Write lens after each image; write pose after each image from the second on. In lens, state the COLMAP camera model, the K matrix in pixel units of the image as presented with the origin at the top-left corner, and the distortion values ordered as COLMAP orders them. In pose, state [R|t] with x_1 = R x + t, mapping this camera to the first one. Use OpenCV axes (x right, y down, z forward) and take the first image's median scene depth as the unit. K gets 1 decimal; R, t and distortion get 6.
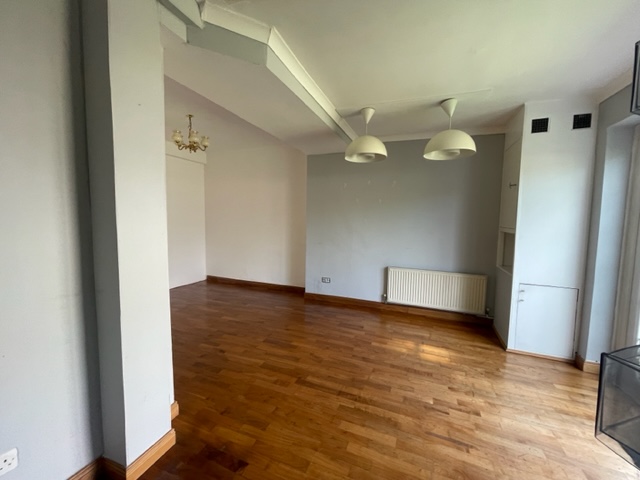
lens RADIAL K [[263.2, 0, 316.9], [0, 263.2, 239.2], [0, 0, 1]] dist [0.001074, 0.000466]
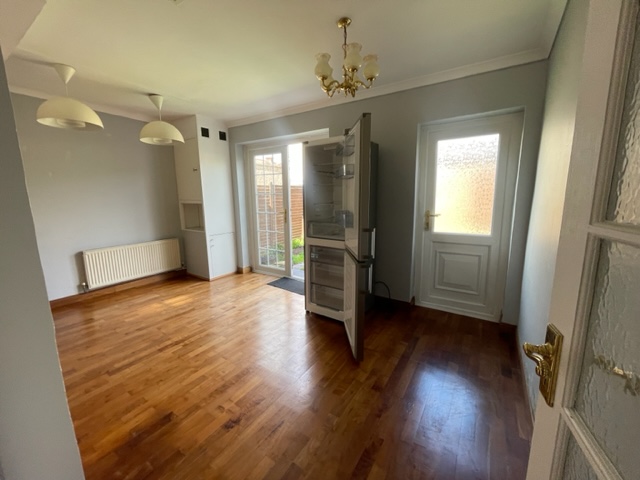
lens RADIAL K [[263.2, 0, 317.0], [0, 263.2, 239.8], [0, 0, 1]] dist [0.001074, 0.000466]
pose [[0.194215, -0.182574, 0.963819, -0.612885], [0.105378, 0.980725, 0.164542, 0.006668], [-0.975282, 0.069608, 0.209711, 0.063034]]
